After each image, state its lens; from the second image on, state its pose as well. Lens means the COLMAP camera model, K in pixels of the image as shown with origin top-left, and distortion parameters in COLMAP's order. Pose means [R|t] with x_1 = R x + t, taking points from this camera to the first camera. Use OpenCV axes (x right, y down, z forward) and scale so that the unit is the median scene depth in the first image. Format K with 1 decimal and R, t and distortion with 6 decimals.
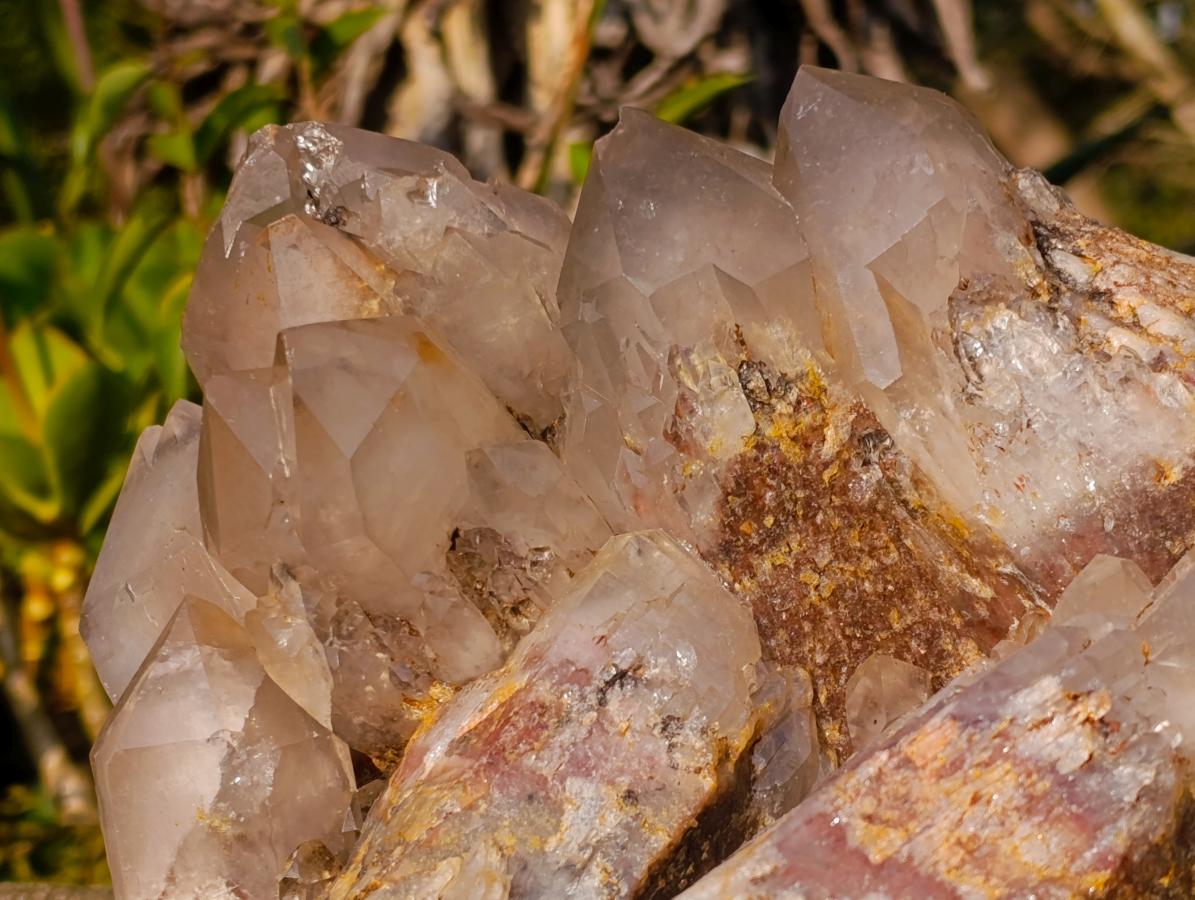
lens RADIAL K [[3407.0, 0, 599.2], [0, 3407.0, 420.7], [0, 0, 1]] dist [0.357079, -2.389080]
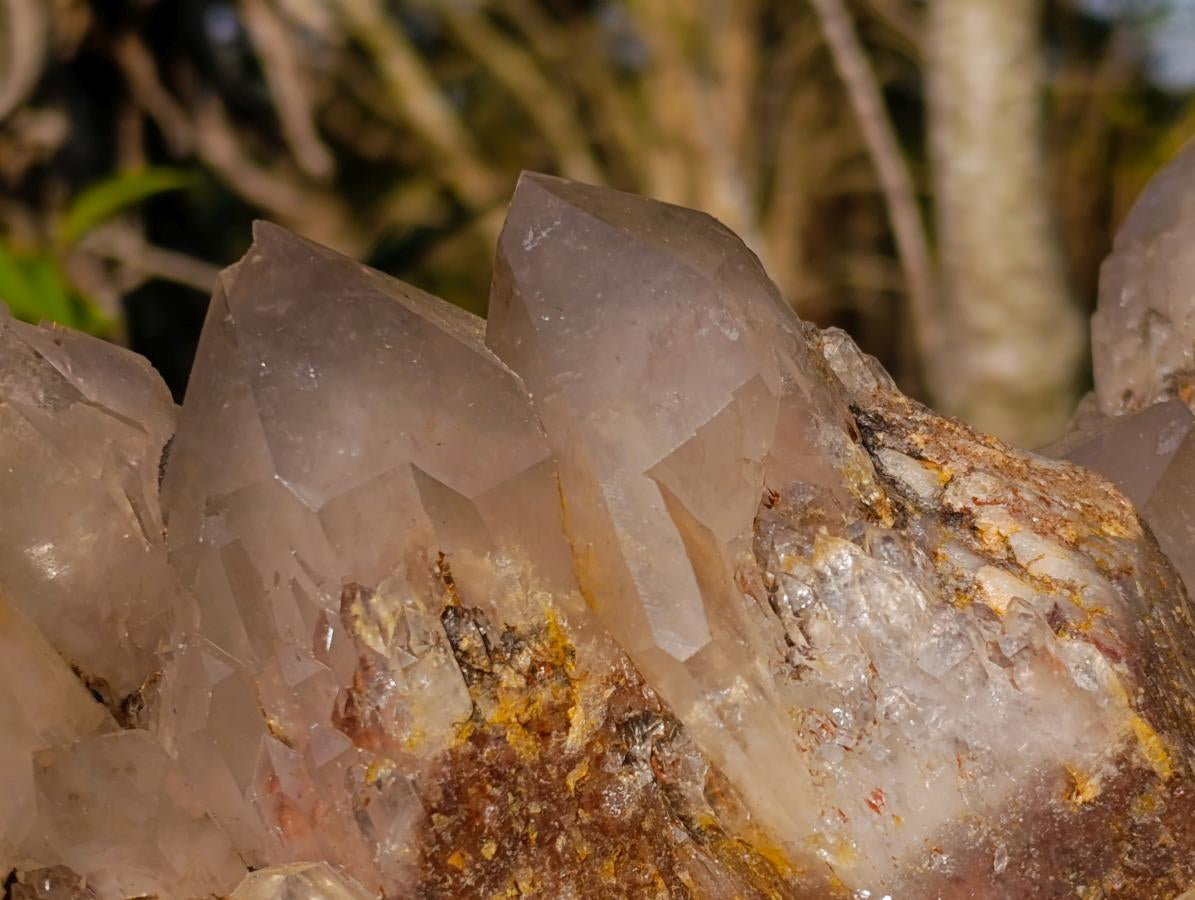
lens RADIAL K [[3407.0, 0, 599.2], [0, 3407.0, 420.7], [0, 0, 1]] dist [0.357079, -2.389080]
pose [[0.974568, 0.017865, 0.223377, -0.080601], [-0.013200, 0.999663, -0.022362, -0.039883], [-0.223701, 0.018844, 0.974476, 0.340457]]
